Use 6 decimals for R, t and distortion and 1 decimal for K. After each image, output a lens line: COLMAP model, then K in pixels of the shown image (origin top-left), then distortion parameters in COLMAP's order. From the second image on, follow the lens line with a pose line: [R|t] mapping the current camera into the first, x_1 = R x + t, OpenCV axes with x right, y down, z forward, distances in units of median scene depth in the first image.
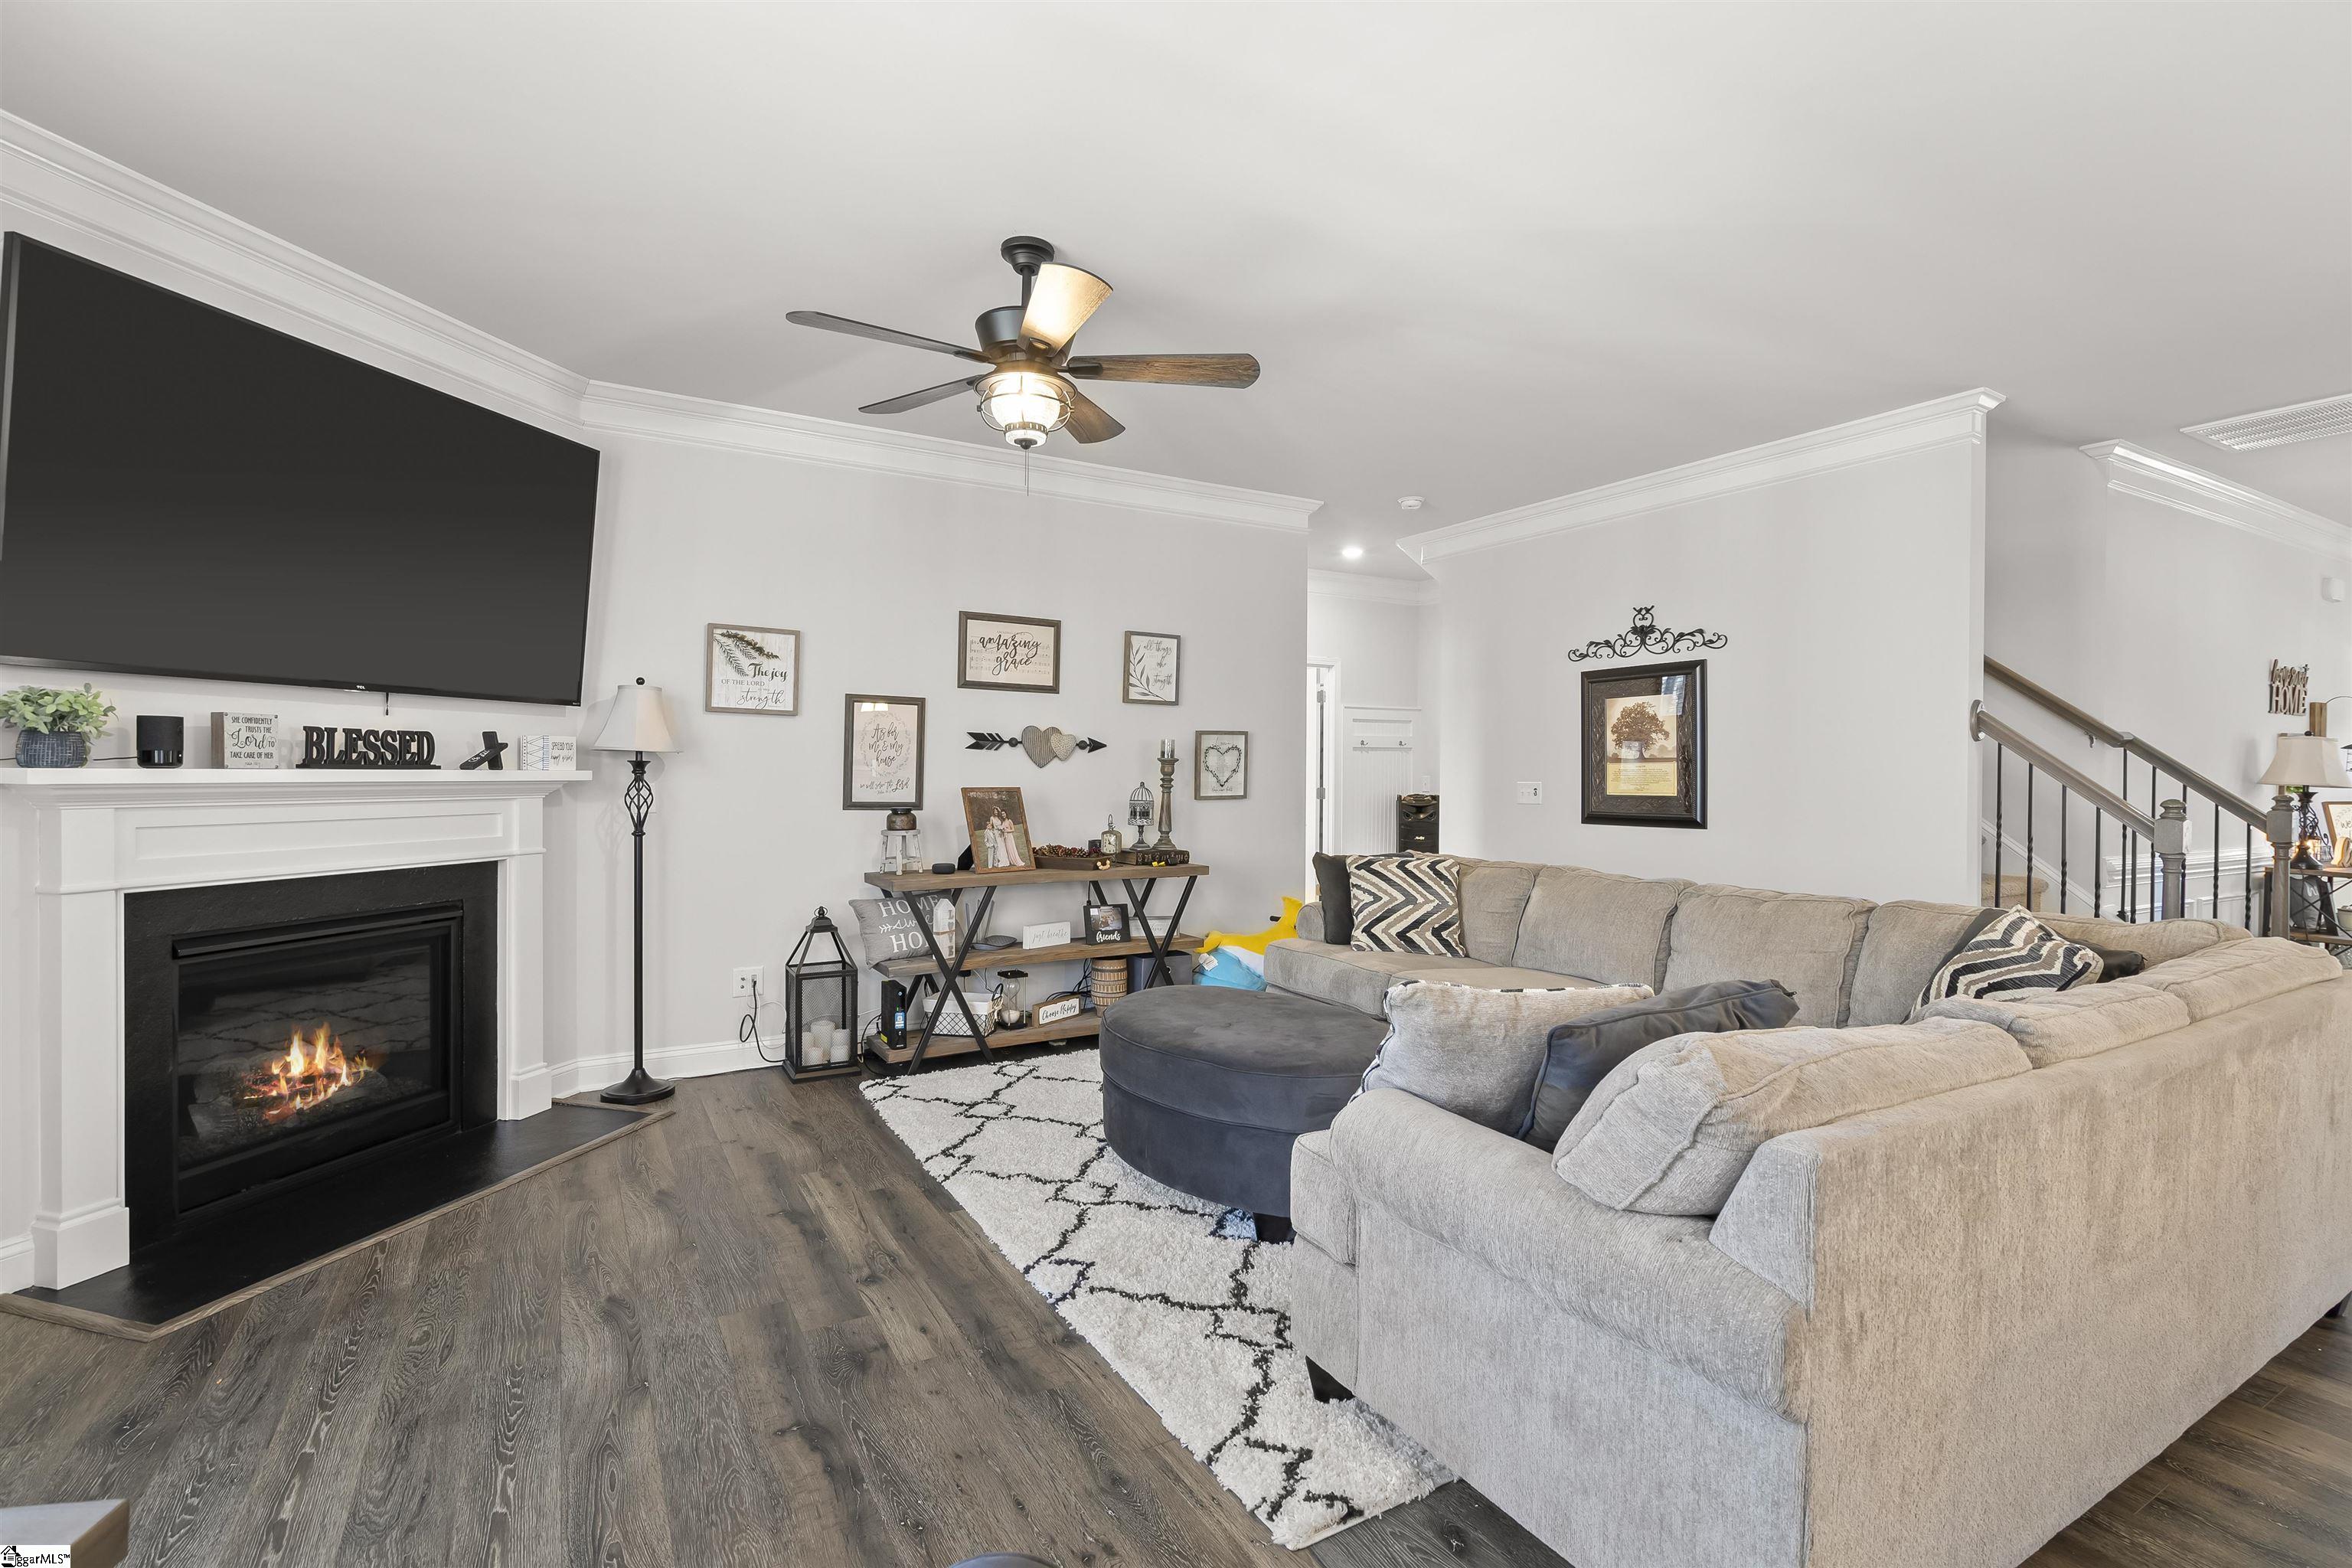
lens RADIAL K [[1076.3, 0, 1179.1], [0, 1076.3, 782.6], [0, 0, 1]] dist [-0.000906, 0.000892]
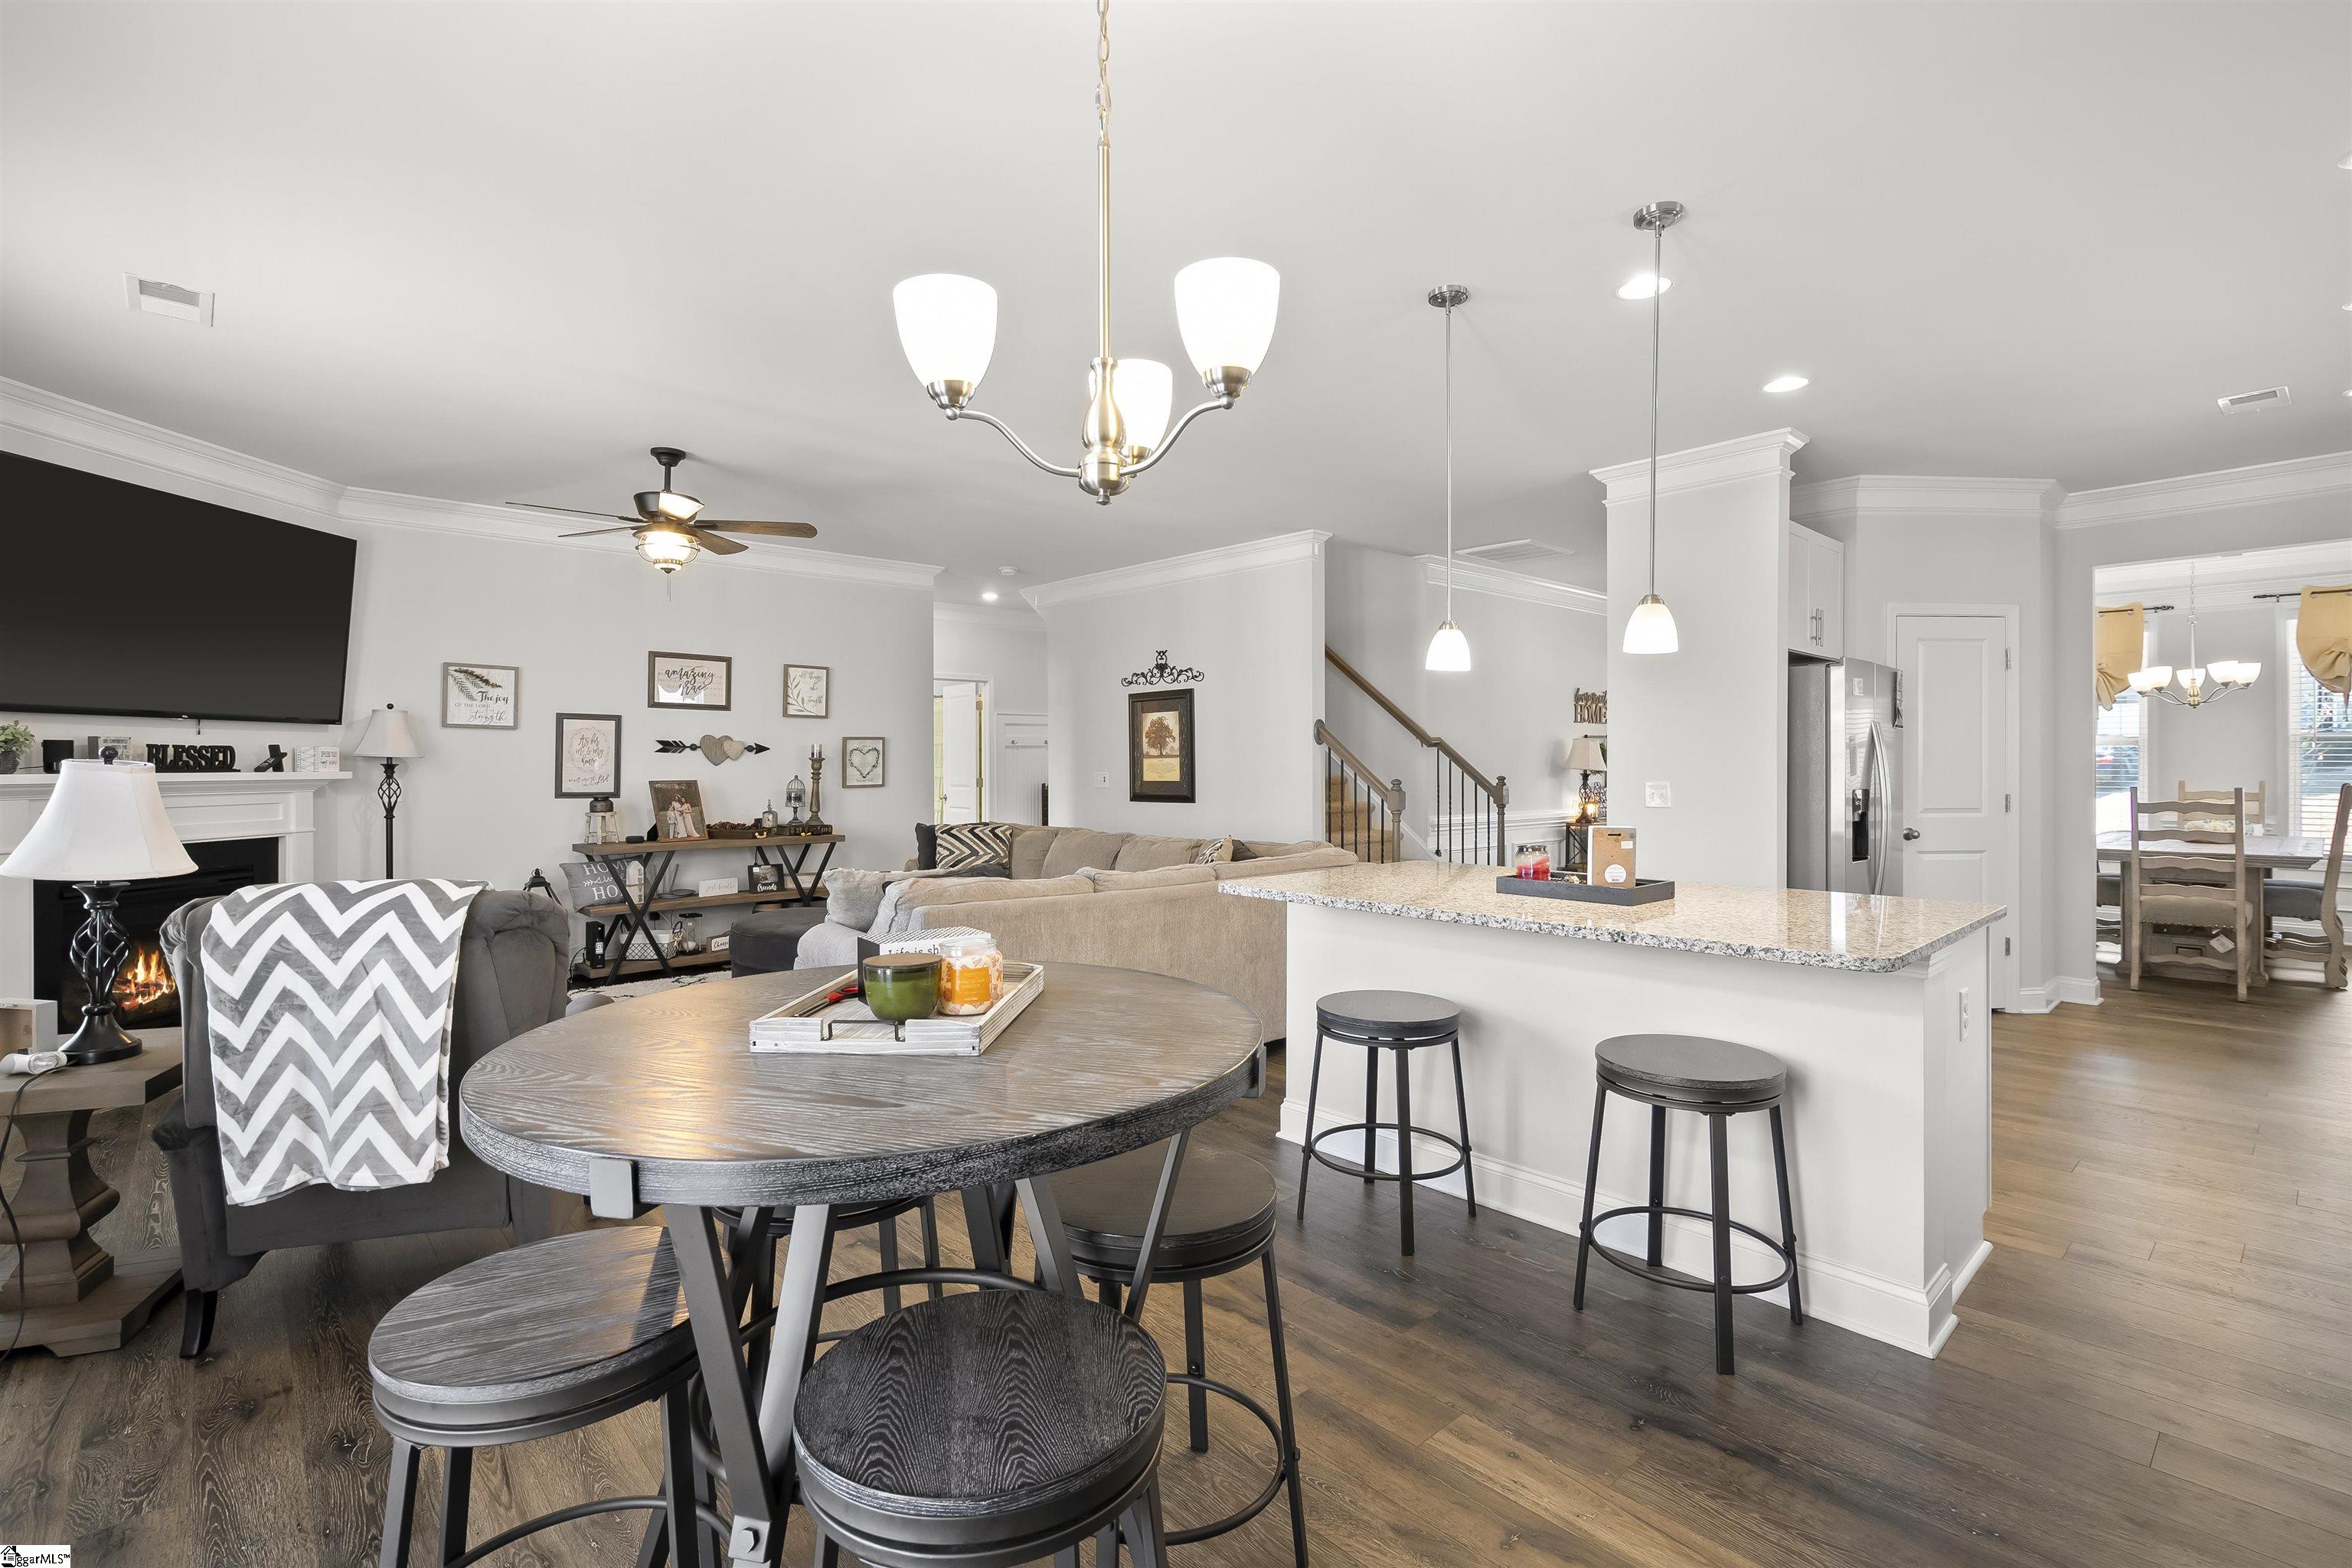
lens RADIAL K [[1076.3, 0, 1178.6], [0, 1076.3, 765.4], [0, 0, 1]] dist [-0.000906, 0.000892]
pose [[0.978476, -0.008612, 0.206181, 0.183990], [0.010100, 0.999930, -0.006164, 0.000084], [-0.206113, 0.008114, 0.978494, -0.505761]]
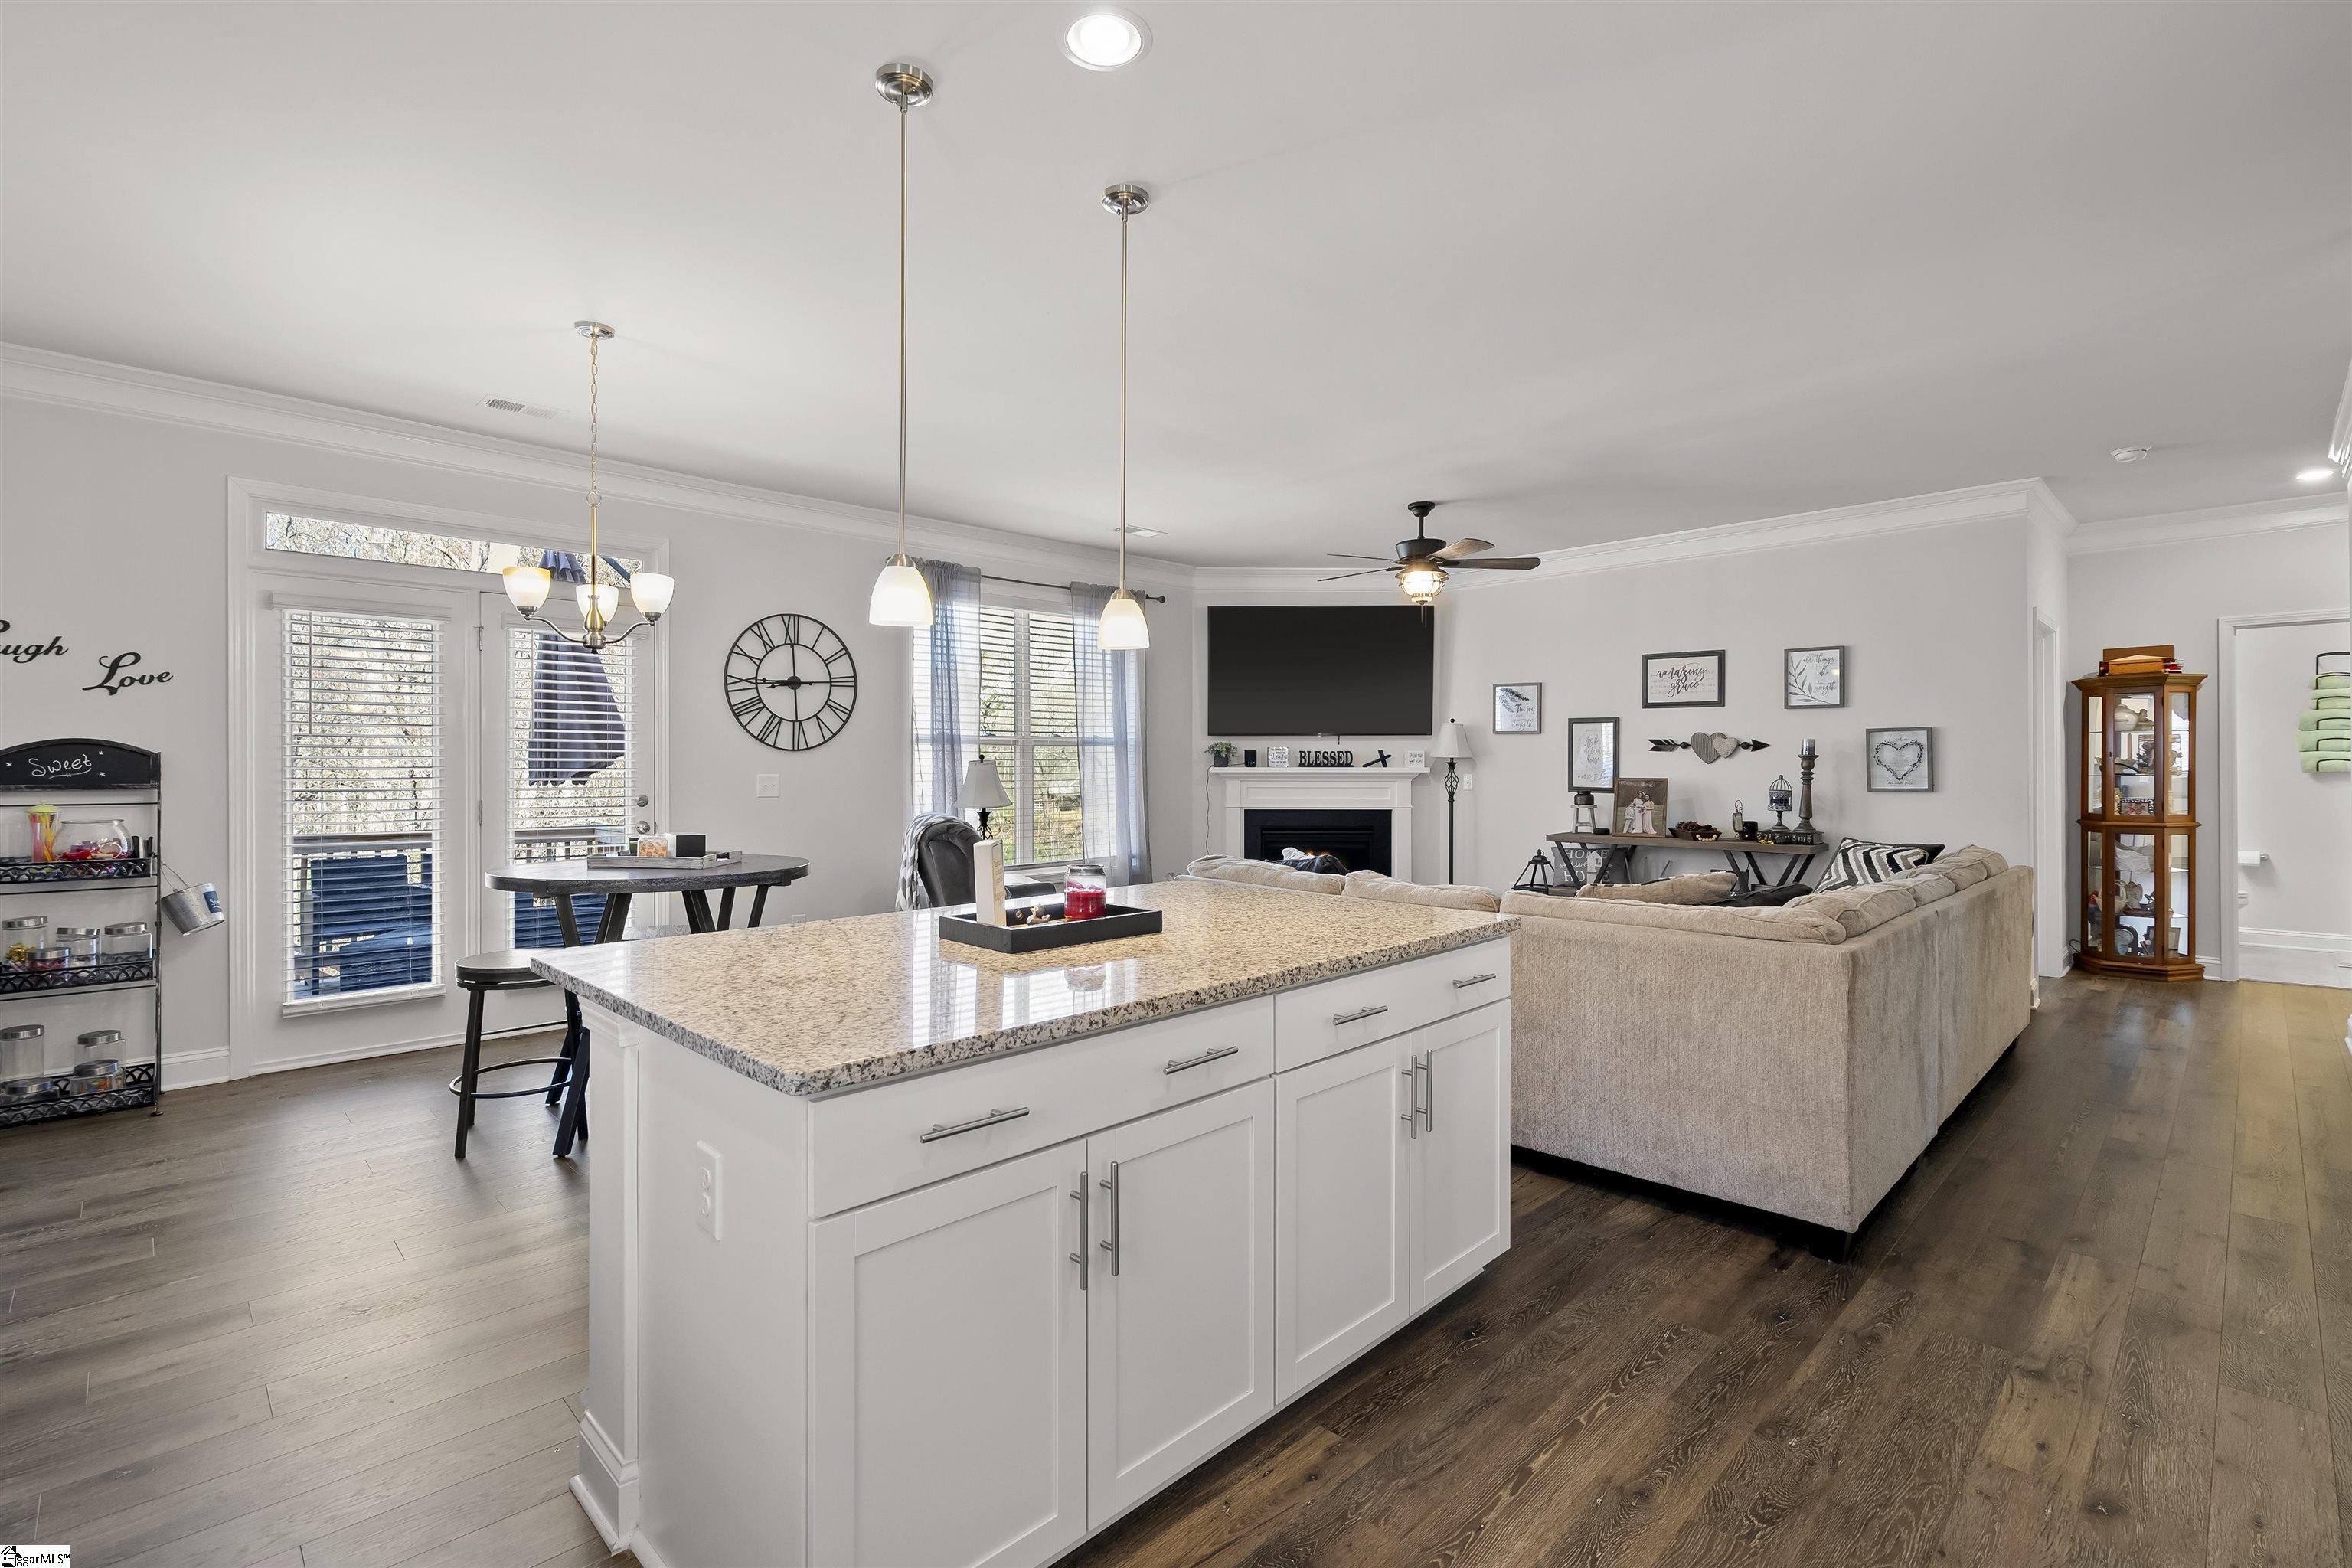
lens RADIAL K [[1076.3, 0, 1176.4], [0, 1076.3, 769.1], [0, 0, 1]] dist [-0.000906, 0.000892]
pose [[0.233884, -0.001646, -0.972263, 1.131835], [-0.006789, 0.999971, -0.003326, 0.001582], [0.972241, 0.007378, 0.233867, 0.069364]]
